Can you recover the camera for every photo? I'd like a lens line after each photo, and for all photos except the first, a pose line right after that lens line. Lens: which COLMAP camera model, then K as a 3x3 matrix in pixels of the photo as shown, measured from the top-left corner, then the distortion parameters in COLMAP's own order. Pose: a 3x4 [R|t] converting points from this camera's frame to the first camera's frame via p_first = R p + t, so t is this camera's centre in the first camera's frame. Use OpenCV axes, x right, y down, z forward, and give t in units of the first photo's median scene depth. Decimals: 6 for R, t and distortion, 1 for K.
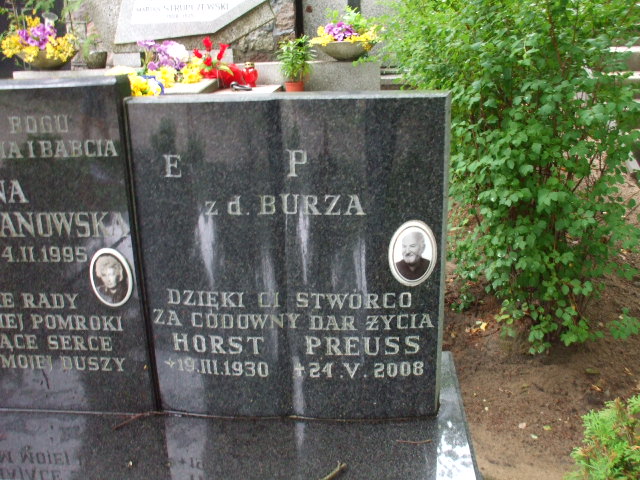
lens RADIAL K [[653.6, 0, 320.0], [0, 653.6, 240.0], [0, 0, 1]] dist [-0.161507, 0.213450]
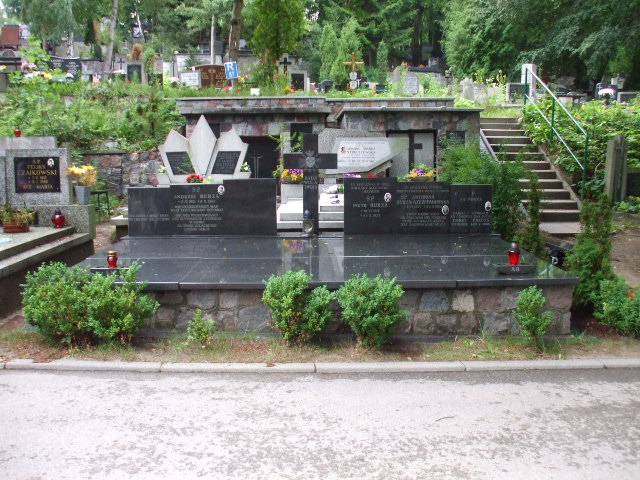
lens RADIAL K [[653.6, 0, 320.0], [0, 653.6, 240.0], [0, 0, 1]] dist [-0.161507, 0.213450]
pose [[0.992801, 0.007573, 0.119537, -2.453948], [0.015356, 0.981717, -0.189728, 1.647283], [-0.118789, 0.190197, 0.974533, -5.470362]]
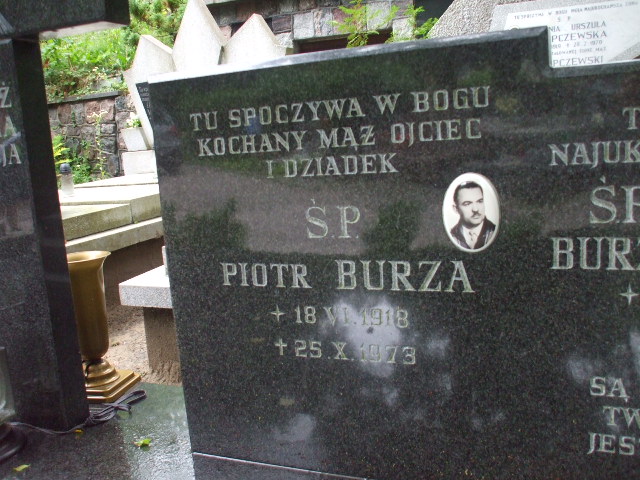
lens RADIAL K [[653.6, 0, 320.0], [0, 653.6, 240.0], [0, 0, 1]] dist [-0.161507, 0.213450]
pose [[0.952973, 0.004896, -0.303016, -0.872779], [-0.040960, 0.992776, -0.112778, 0.056533], [0.300275, 0.119886, 0.946289, 0.215660]]
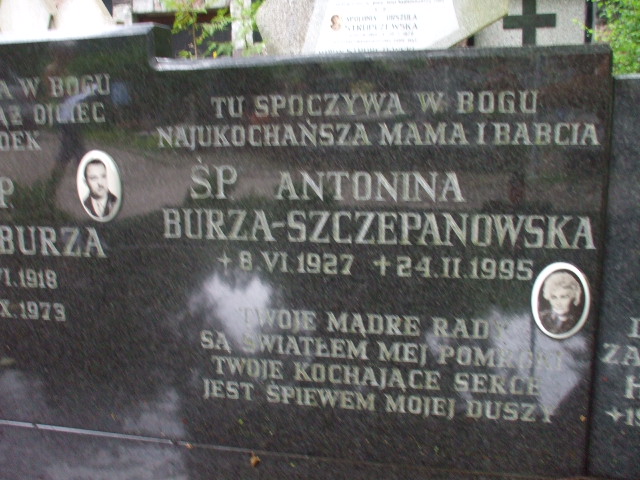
lens RADIAL K [[653.6, 0, 320.0], [0, 653.6, 240.0], [0, 0, 1]] dist [-0.161507, 0.213450]
pose [[0.990505, 0.031702, -0.133769, -0.513998], [-0.043312, 0.995456, -0.084799, 0.063428], [0.130473, 0.089788, 0.987378, 0.181050]]
